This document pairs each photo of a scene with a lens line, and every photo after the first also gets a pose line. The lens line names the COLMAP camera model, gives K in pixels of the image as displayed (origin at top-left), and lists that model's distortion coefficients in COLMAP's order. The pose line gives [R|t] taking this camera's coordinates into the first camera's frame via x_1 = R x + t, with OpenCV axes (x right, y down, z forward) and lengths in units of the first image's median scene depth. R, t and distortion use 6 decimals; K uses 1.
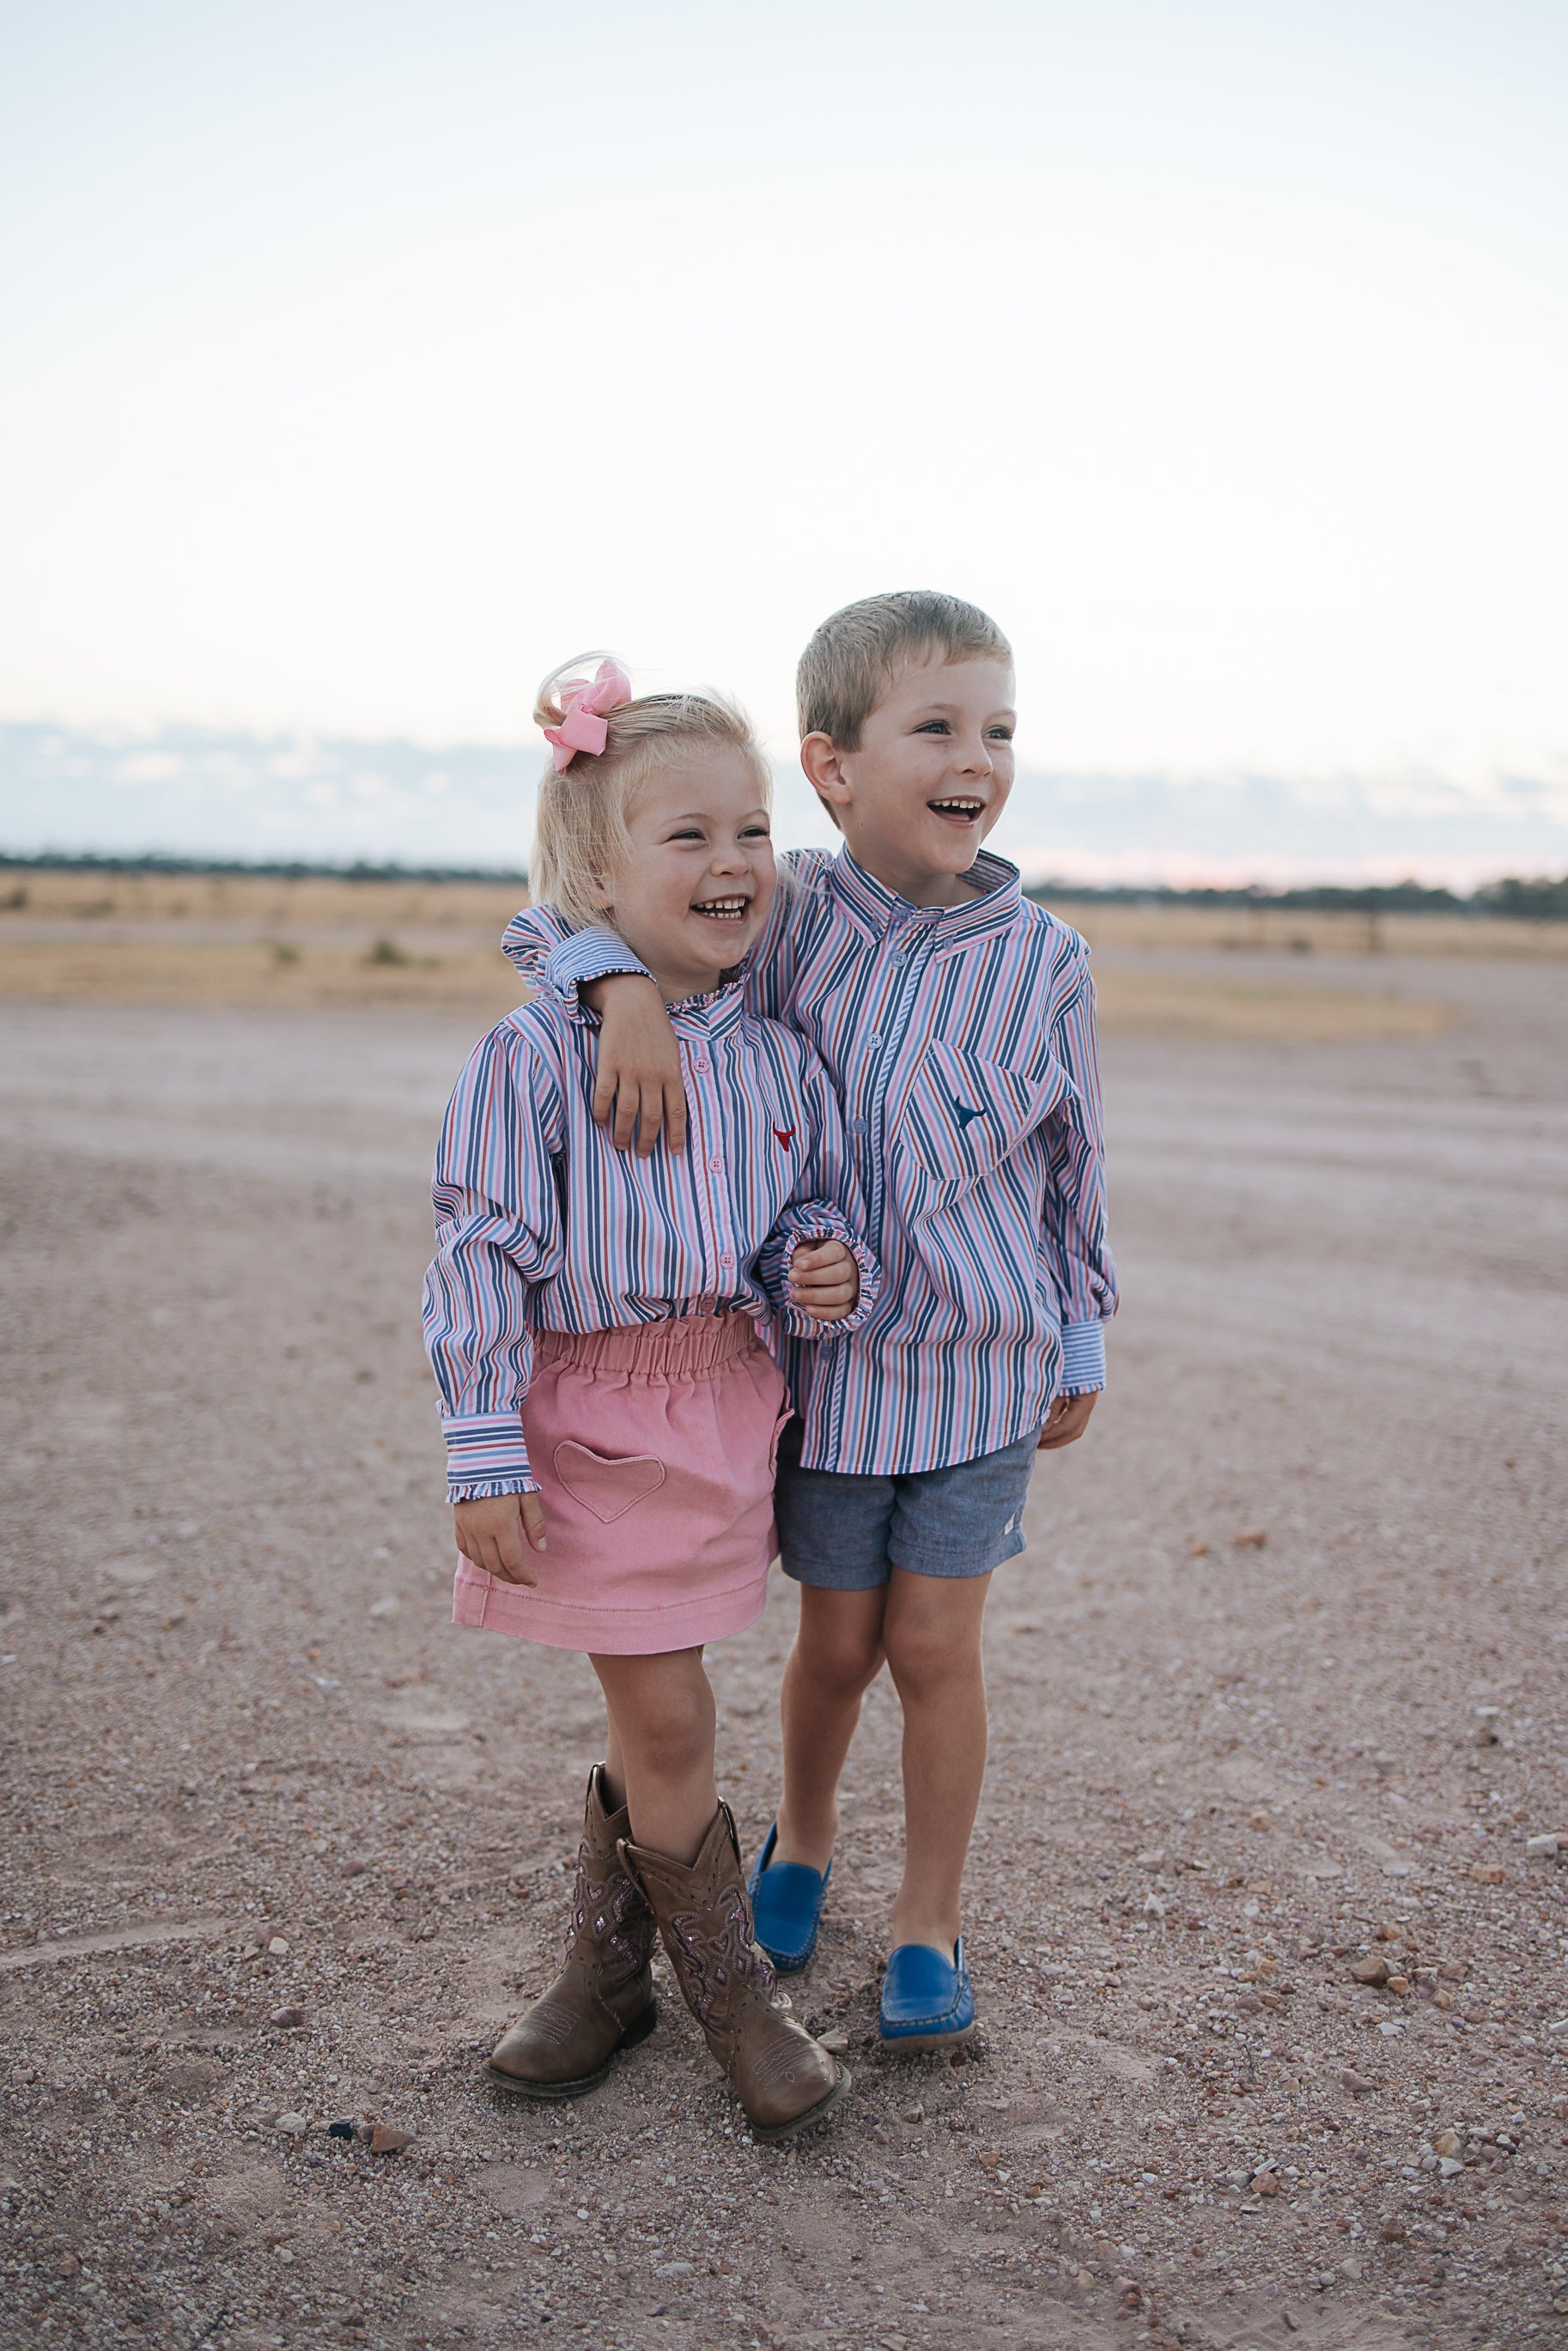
lens RADIAL K [[2369.1, 0, 789.5], [0, 2369.1, 1173.4], [0, 0, 1]] dist [0.005184, 0.008183]
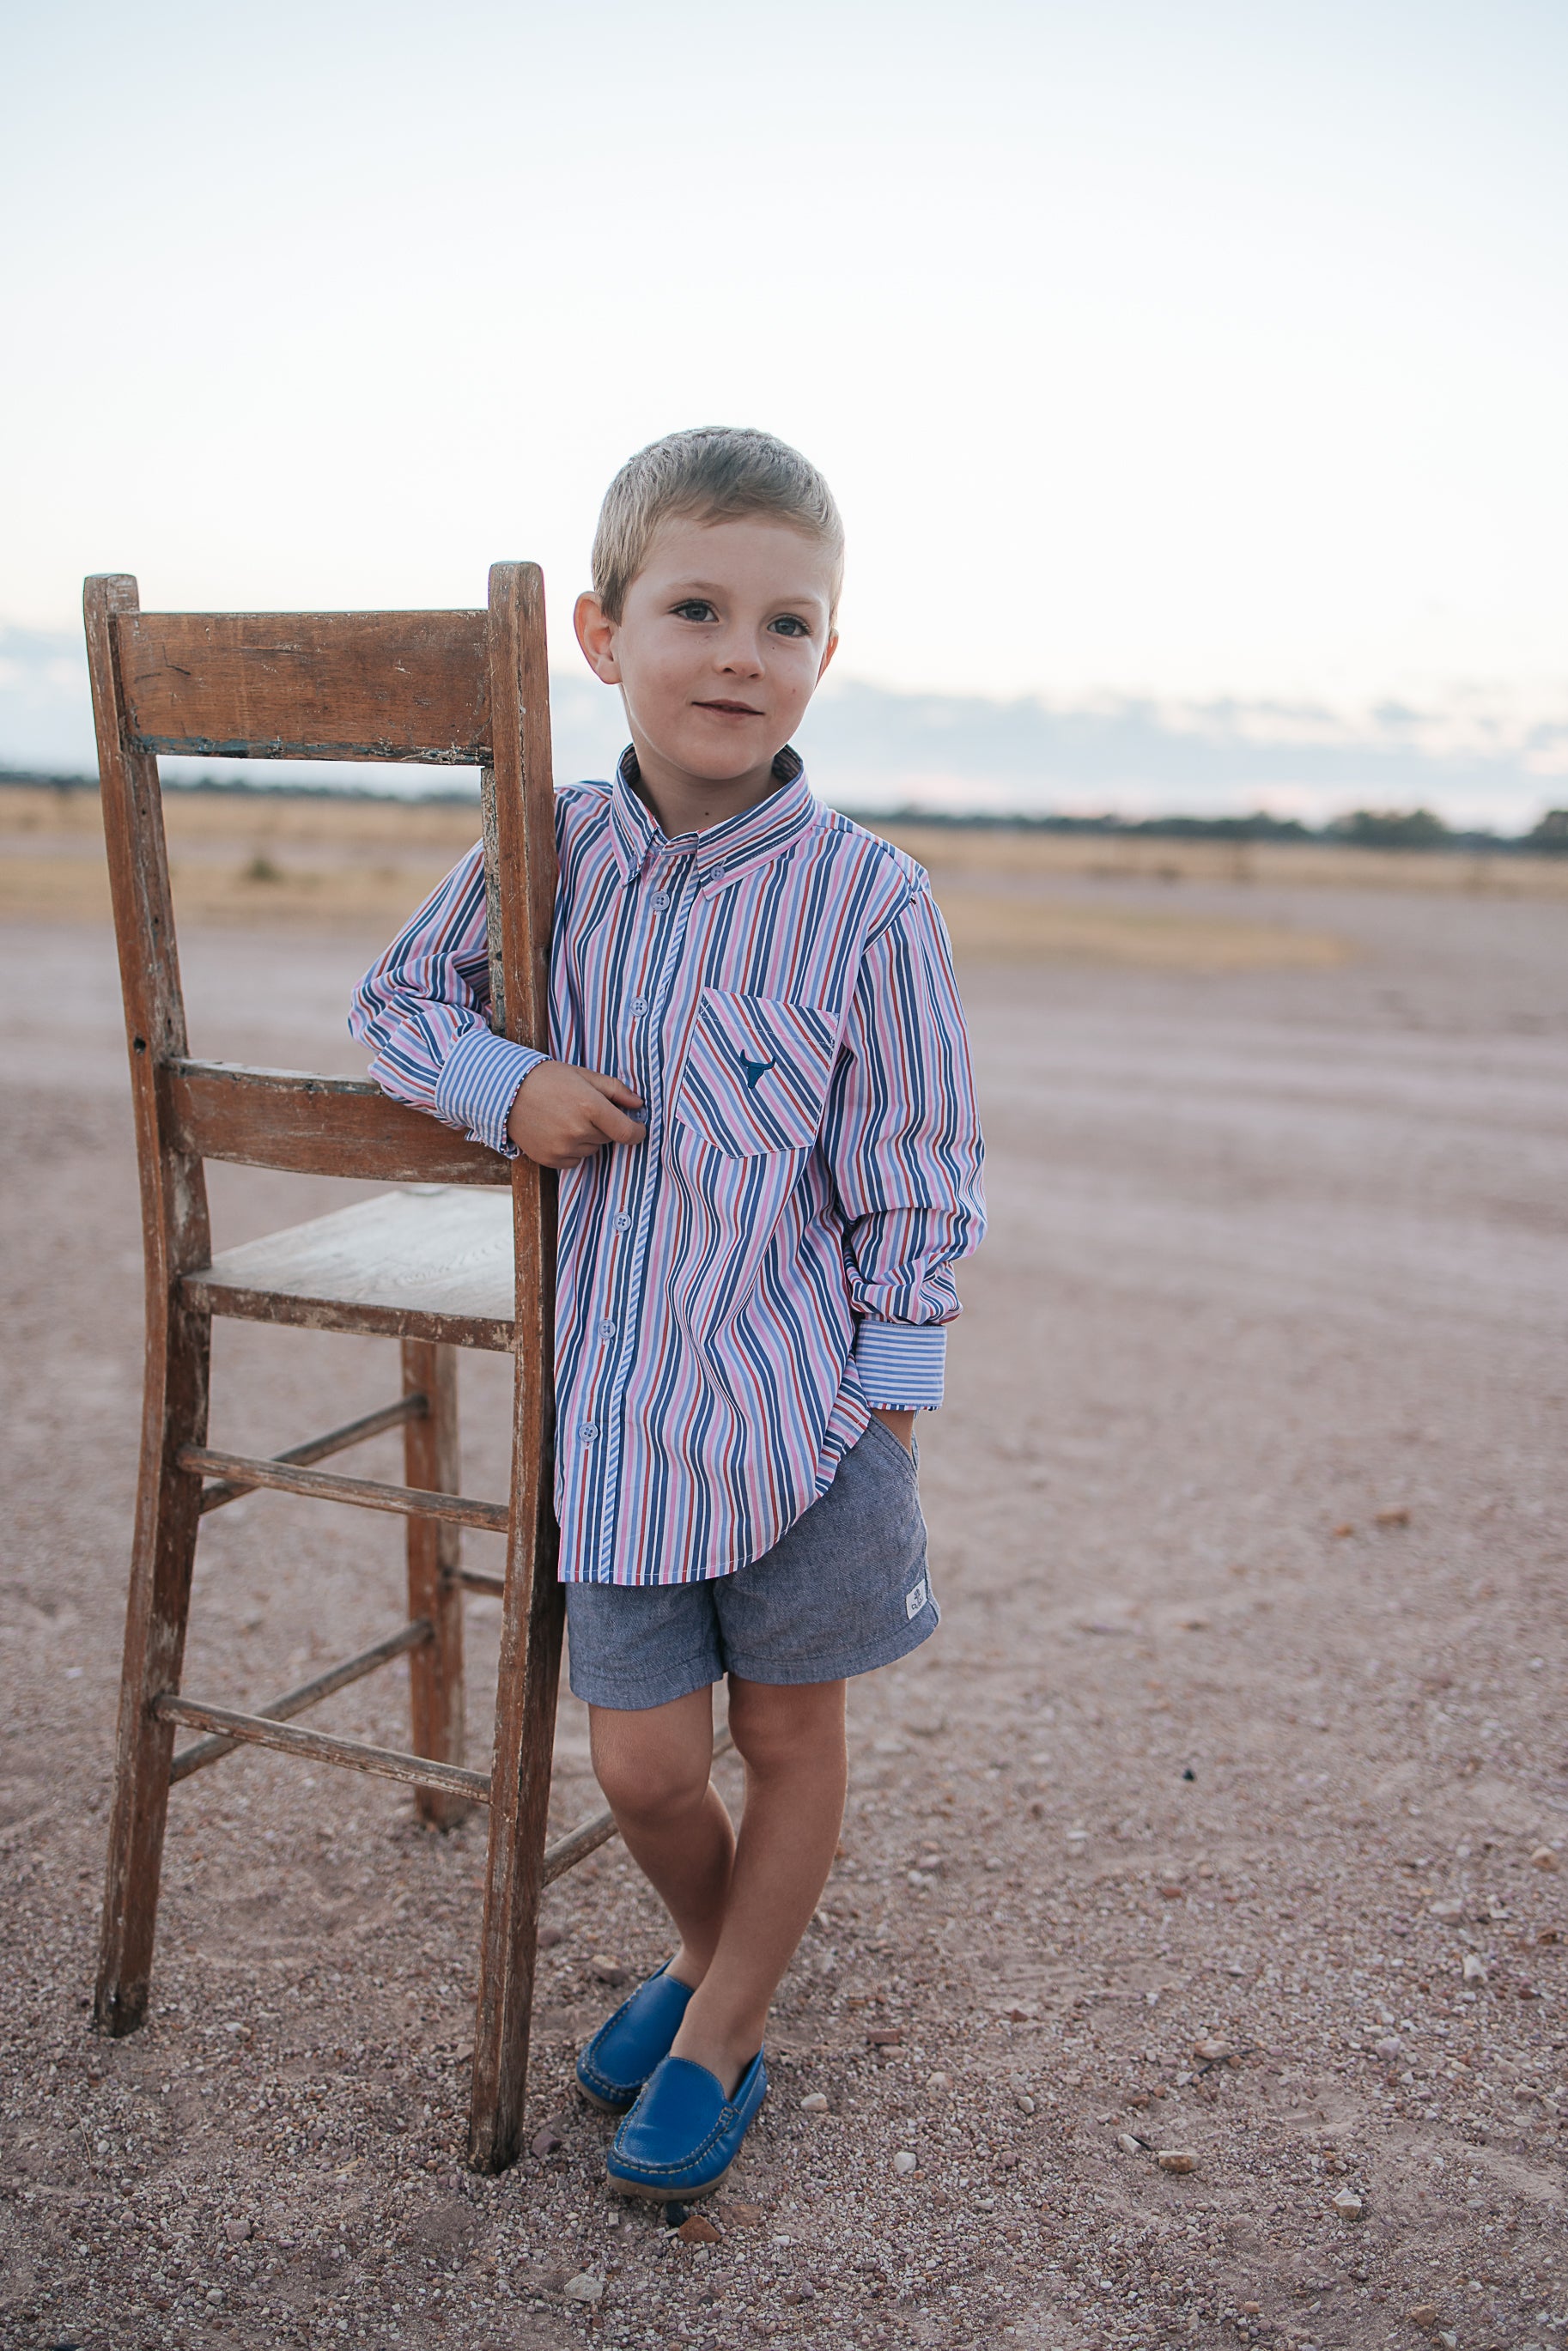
lens RADIAL K [[2368.0, 0, 784.0], [0, 2368.0, 1175.5], [0, 0, 1]] dist [0.005881, 0.000909]
pose [[0.998175, 0.004296, 0.060231, -0.117931], [-0.006286, 0.999440, 0.032878, -0.009544], [-0.060056, -0.033197, 0.997643, 0.112618]]
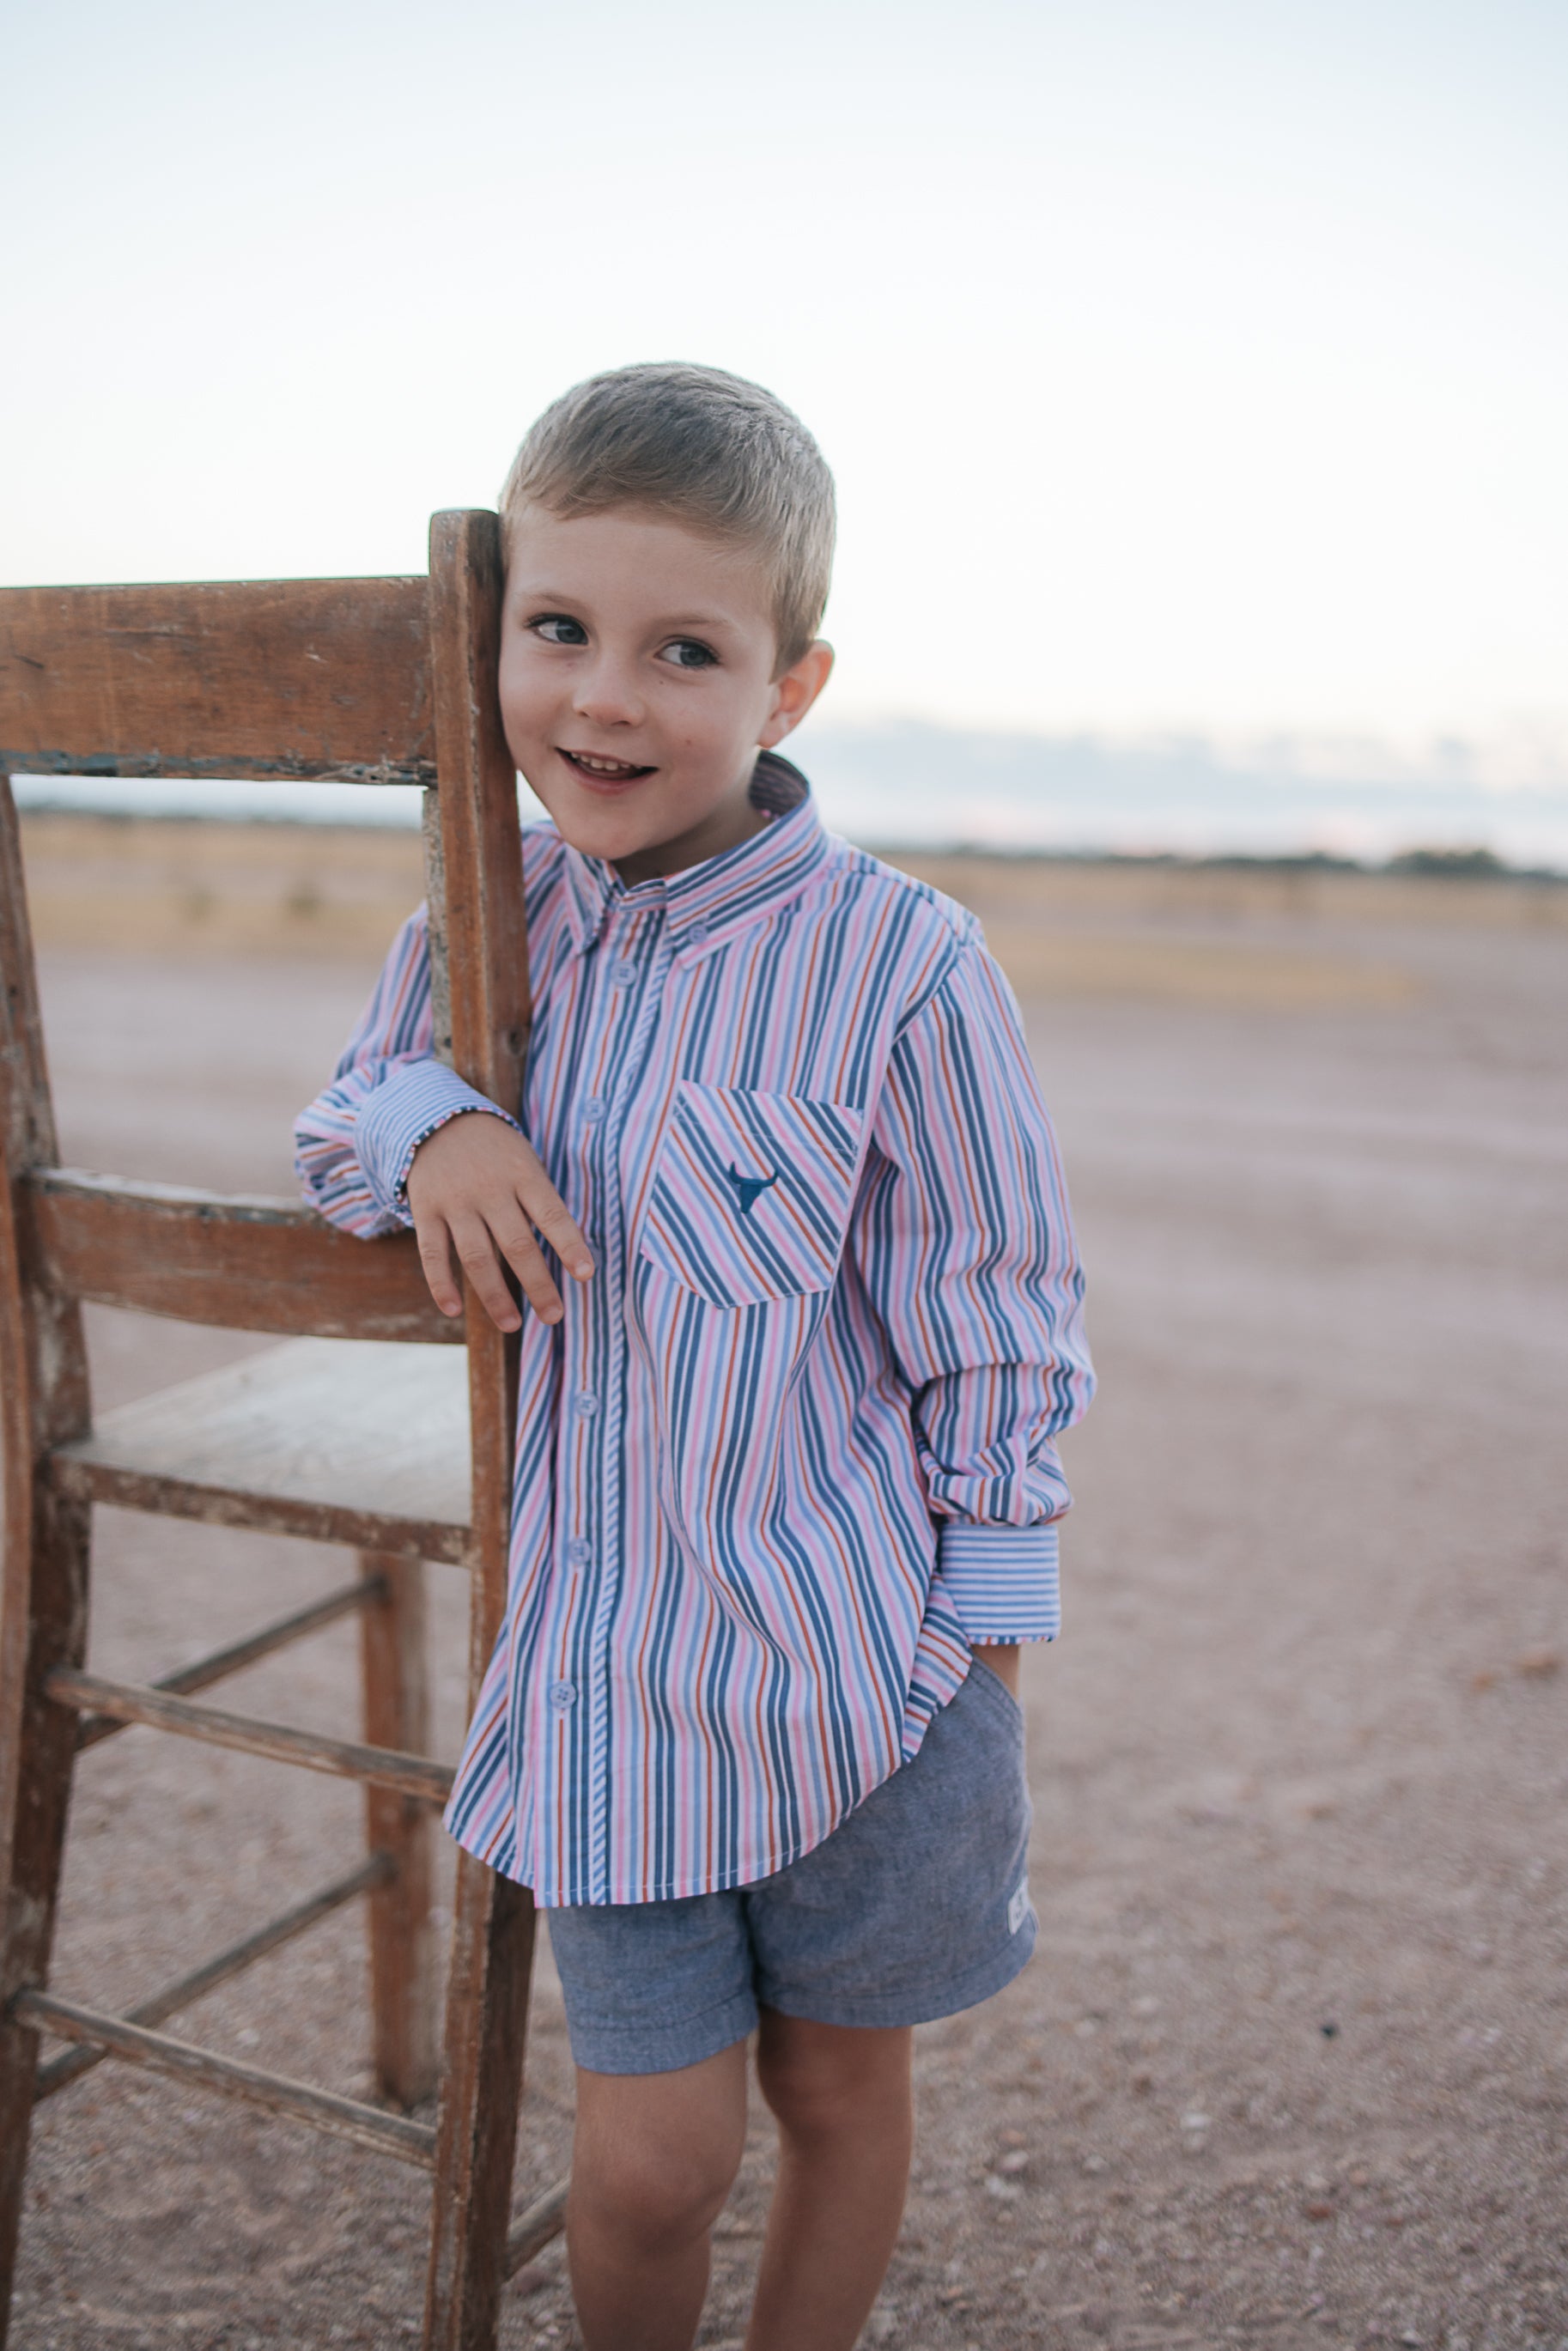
lens RADIAL K [[2368.0, 0, 784.0], [0, 2368.0, 1175.5], [0, 0, 1]] dist [0.005881, 0.000909]
pose [[0.999259, 0.007556, 0.037730, -0.108366], [-0.008210, 0.999818, 0.017212, -0.026337], [-0.037593, -0.017509, 0.999140, 0.254103]]
